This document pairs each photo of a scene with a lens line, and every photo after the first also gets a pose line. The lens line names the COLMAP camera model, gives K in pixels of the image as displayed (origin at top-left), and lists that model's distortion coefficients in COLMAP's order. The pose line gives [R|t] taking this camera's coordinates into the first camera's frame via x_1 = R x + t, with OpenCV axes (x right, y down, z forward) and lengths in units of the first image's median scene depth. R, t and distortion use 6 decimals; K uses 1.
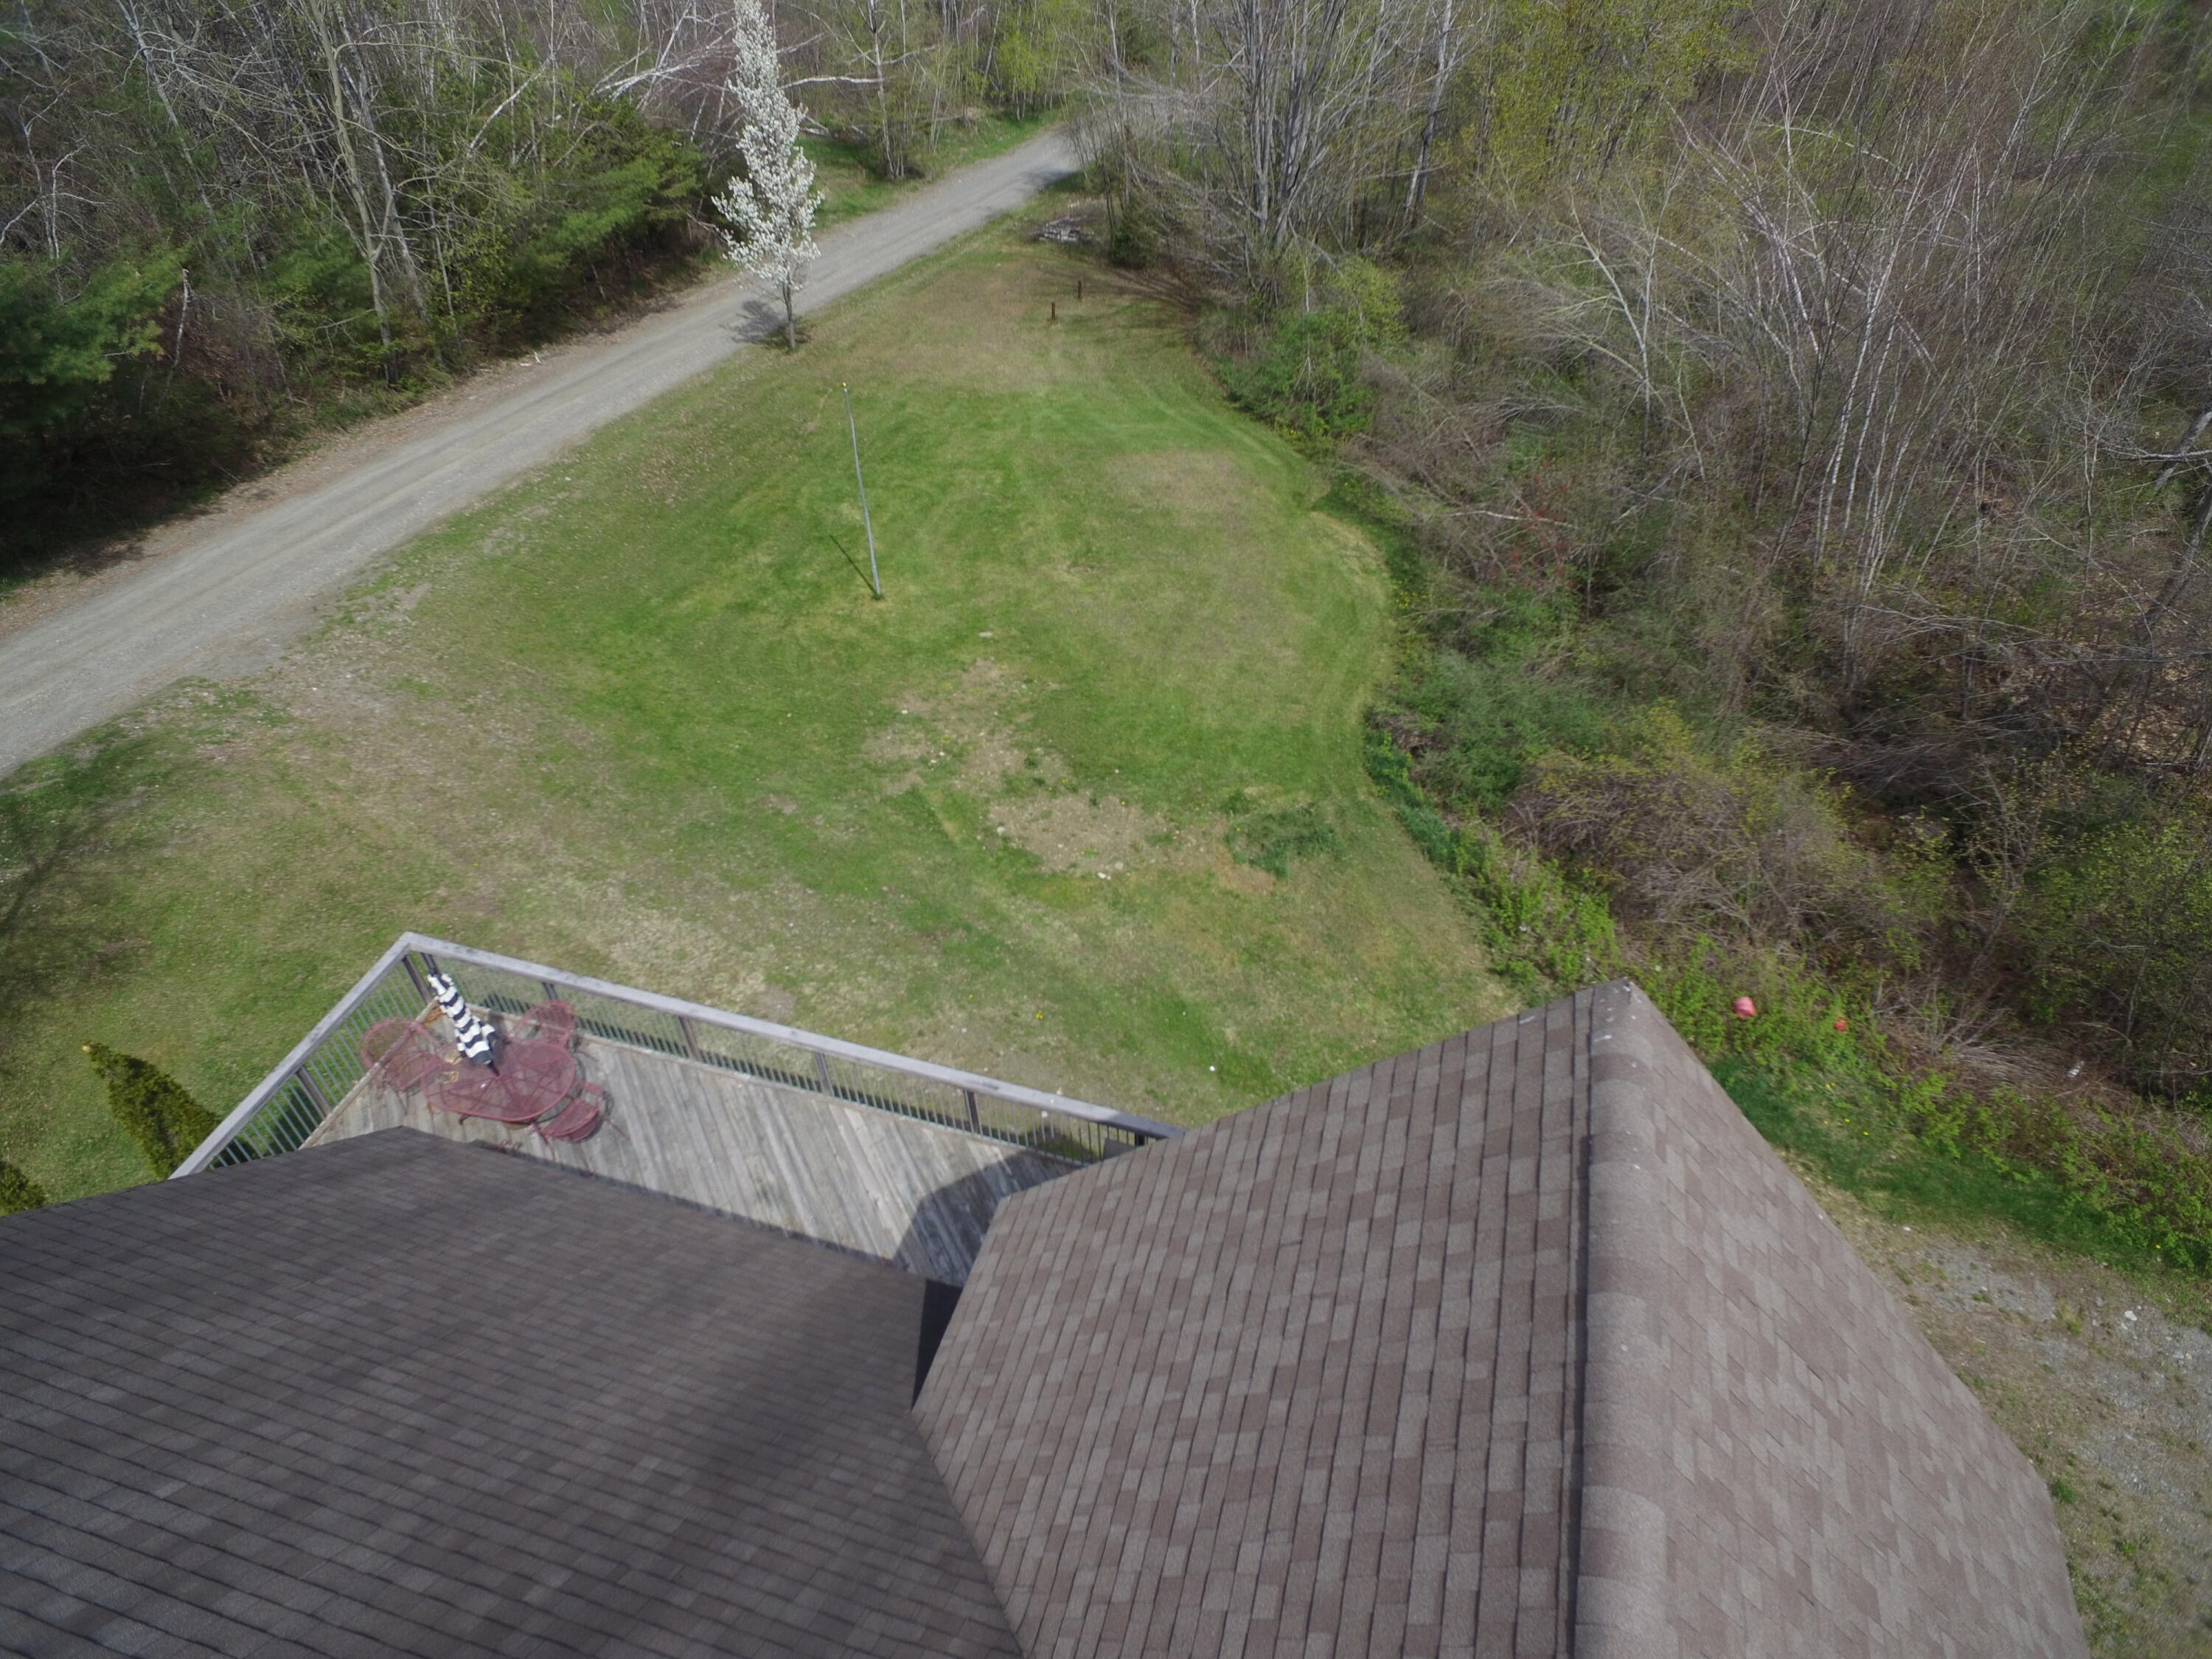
lens RADIAL K [[1282.2, 0, 1106.6], [0, 1282.2, 818.0], [0, 0, 1]] dist [-0.012009, 0.017098]
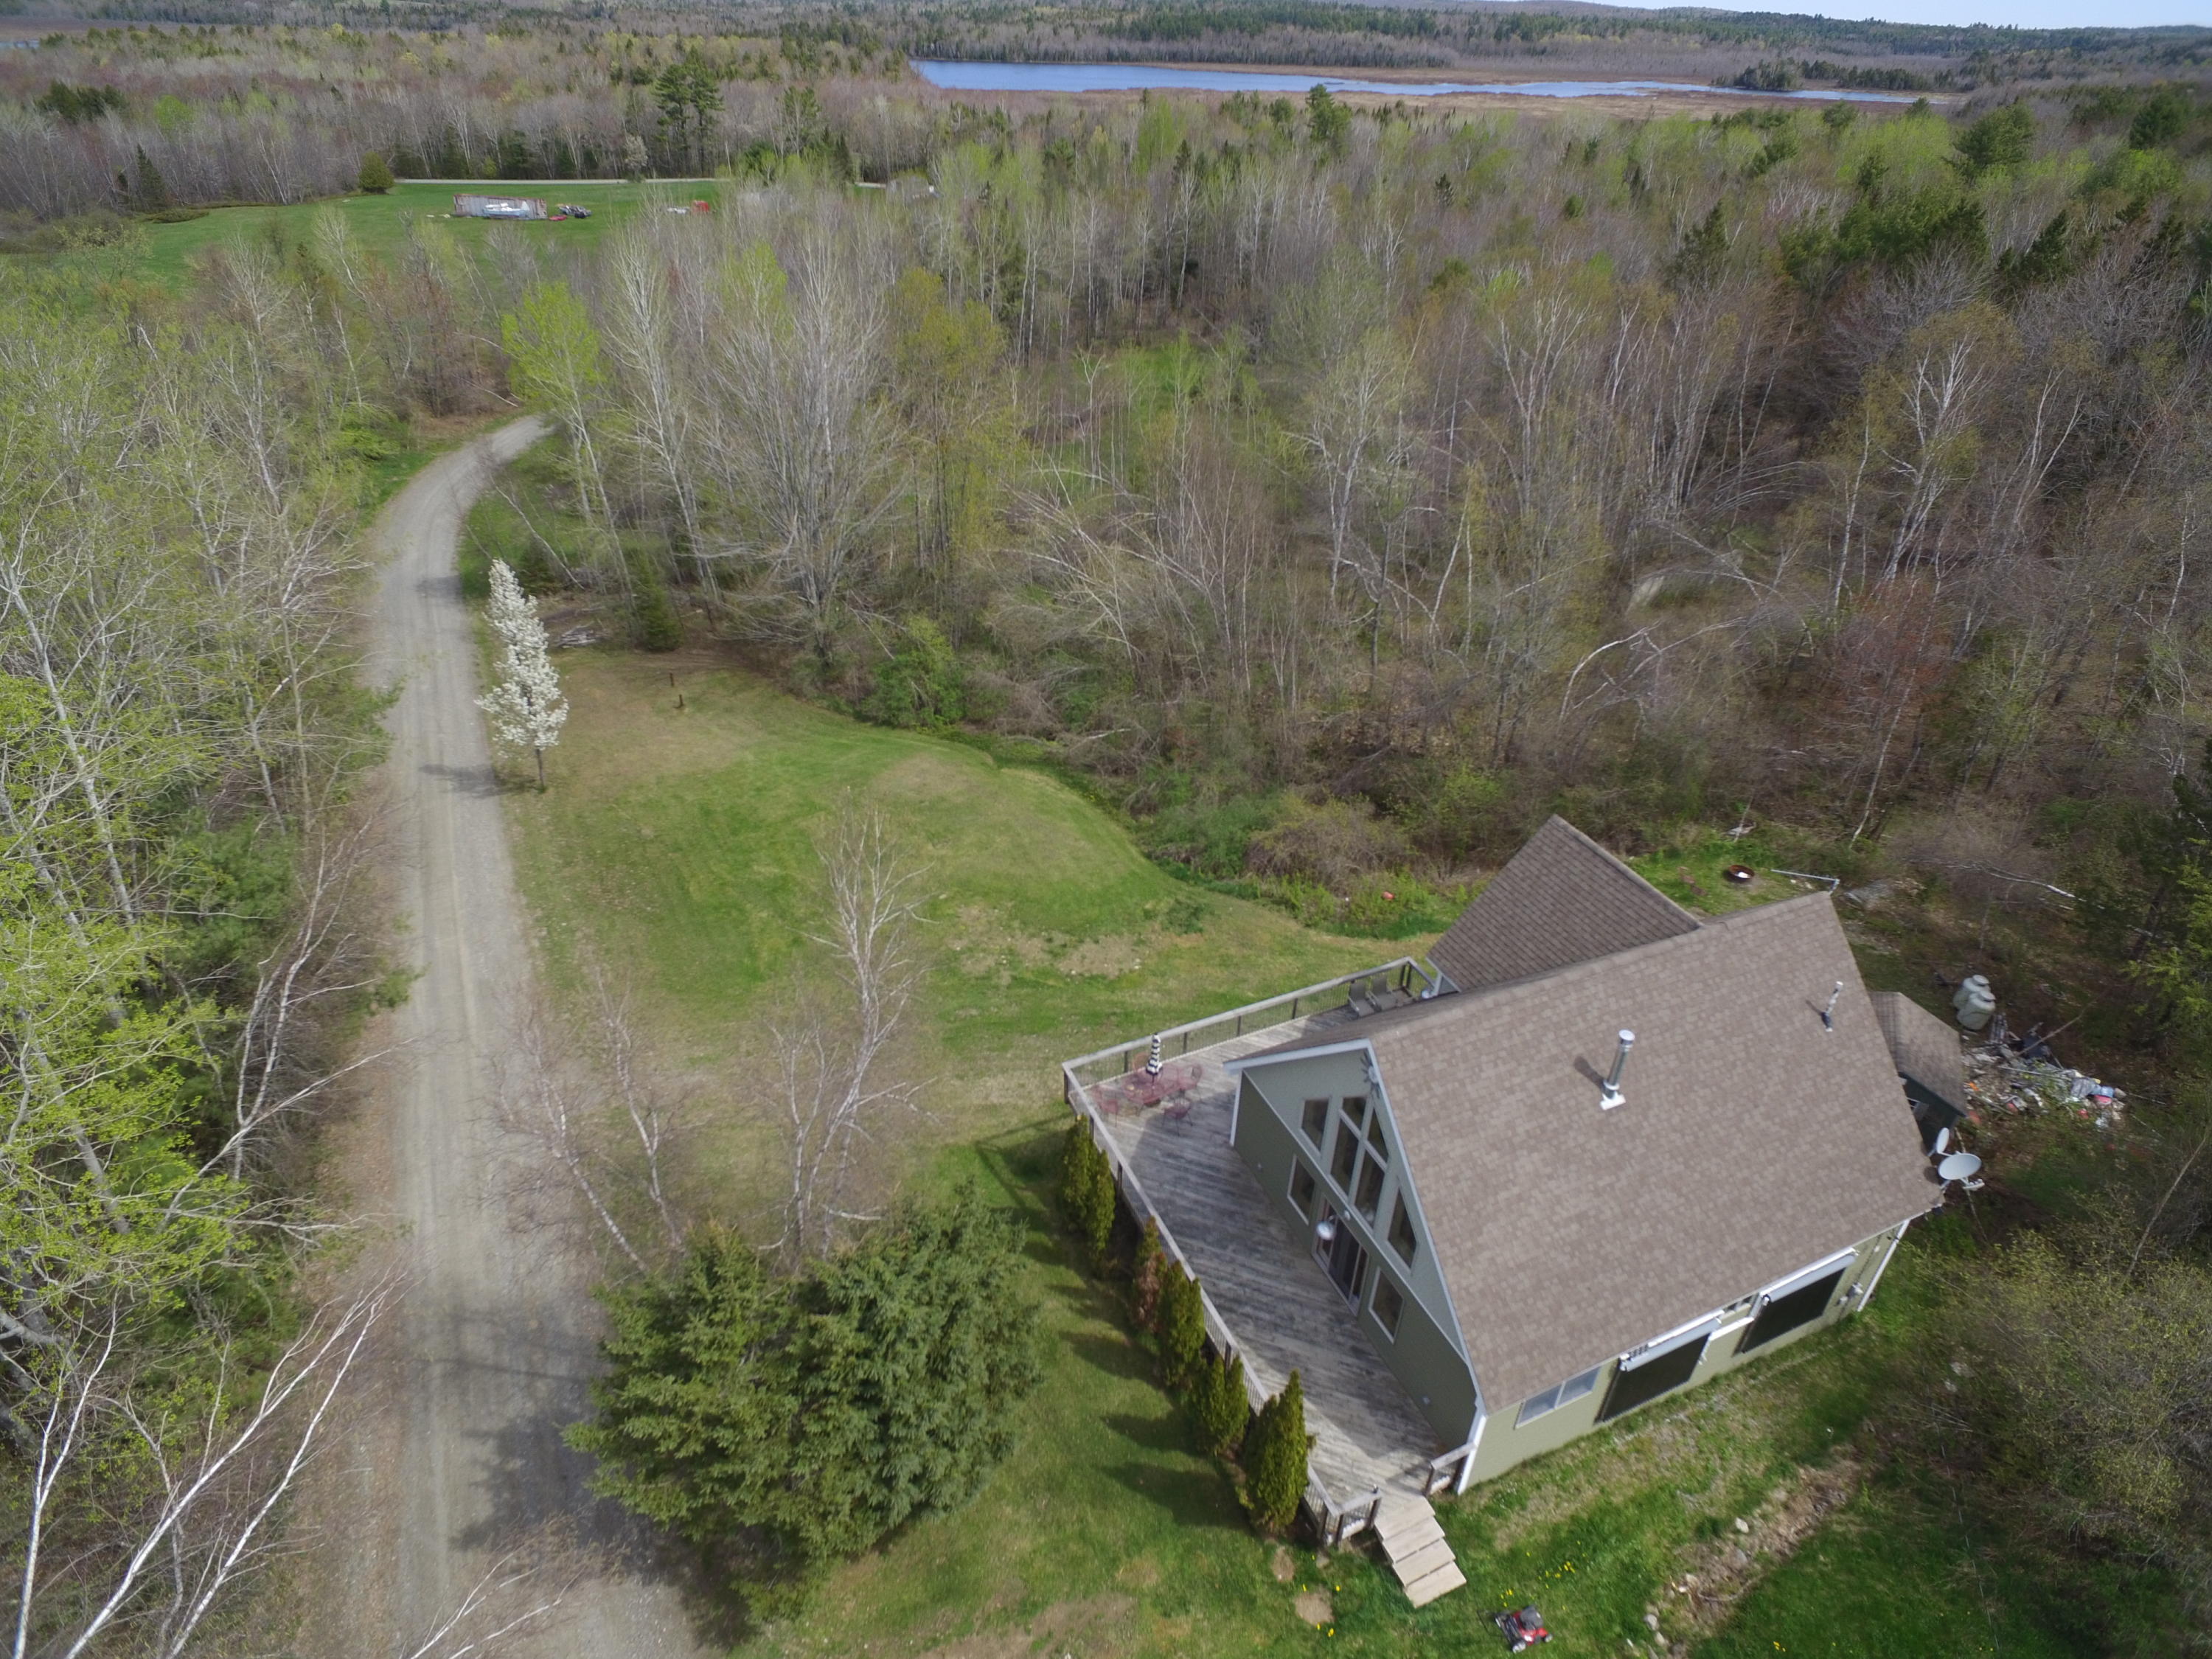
lens RADIAL K [[1270.2, 0, 1099.1], [0, 1270.2, 808.1], [0, 0, 1]] dist [-0.003025, 0.000172]
pose [[0.754632, -0.340406, 0.560940, -1.097564], [0.424978, 0.904922, -0.022572, -0.162873], [-0.499924, 0.255421, 0.827549, -0.672239]]
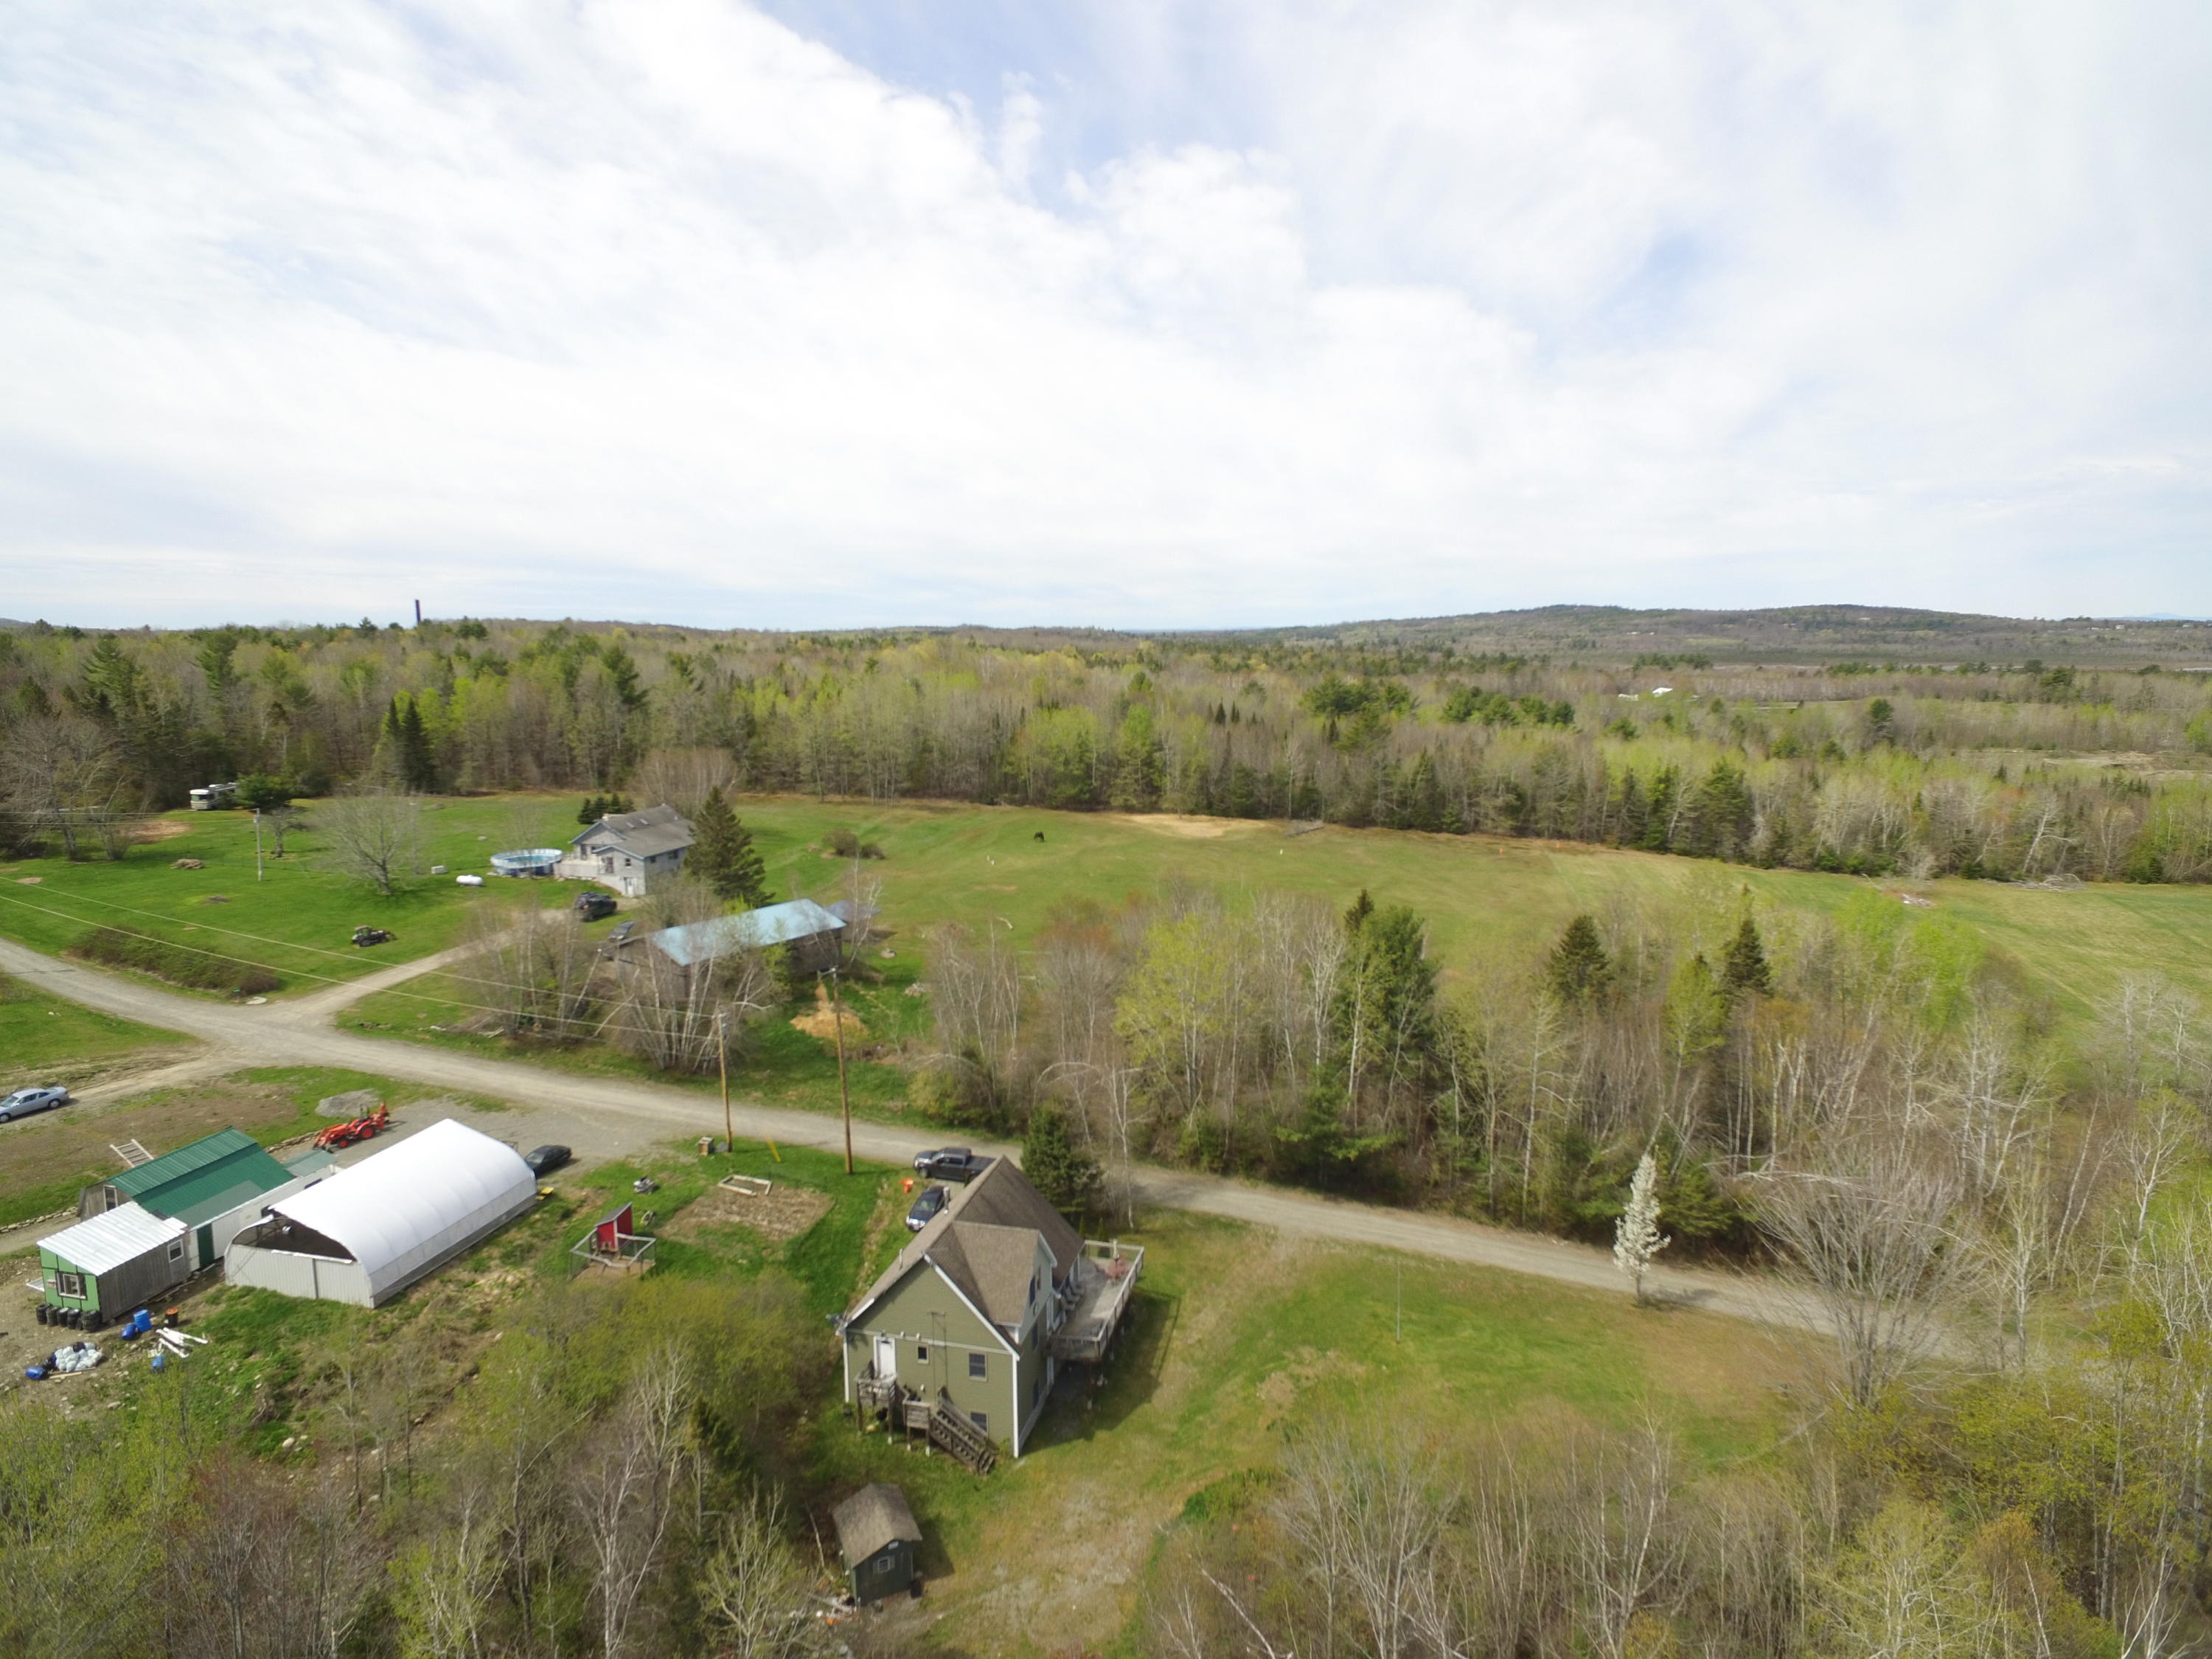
lens RADIAL K [[1281.3, 0, 1109.5], [0, 1281.3, 811.8], [0, 0, 1]] dist [-0.007417, 0.001098]
pose [[0.045490, 0.143586, -0.988592, 3.039496], [-0.669803, 0.738592, 0.076455, -1.064418], [0.741144, 0.658684, 0.129773, -0.671282]]
